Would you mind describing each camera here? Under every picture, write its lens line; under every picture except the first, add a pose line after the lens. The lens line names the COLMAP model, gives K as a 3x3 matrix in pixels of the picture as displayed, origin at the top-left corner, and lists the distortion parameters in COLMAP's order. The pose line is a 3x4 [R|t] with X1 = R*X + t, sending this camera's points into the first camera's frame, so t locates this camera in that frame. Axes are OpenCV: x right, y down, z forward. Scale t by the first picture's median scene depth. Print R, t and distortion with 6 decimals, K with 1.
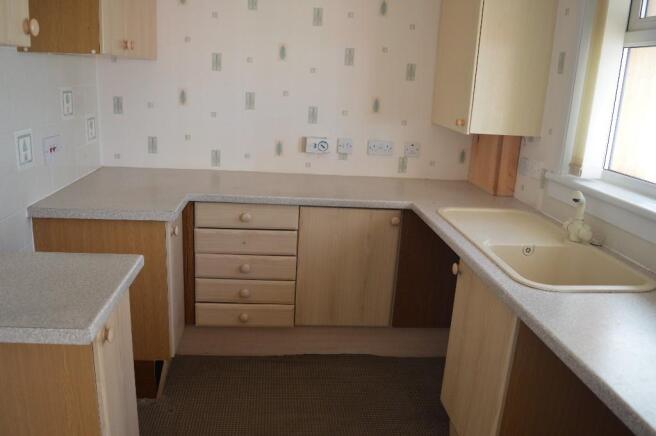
lens RADIAL K [[522.8, 0, 328.0], [0, 522.8, 218.0], [0, 0, 1]] dist [-0.069104, 0.006109]
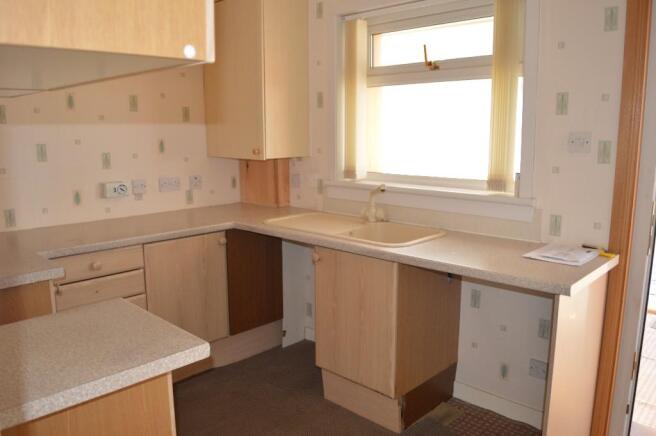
lens RADIAL K [[522.8, 0, 328.0], [0, 522.8, 218.0], [0, 0, 1]] dist [-0.069104, 0.006109]
pose [[0.762179, -0.170268, 0.624574, -0.389781], [0.216566, 0.976266, 0.001864, 0.004292], [-0.610068, 0.133841, 0.780964, -0.042707]]
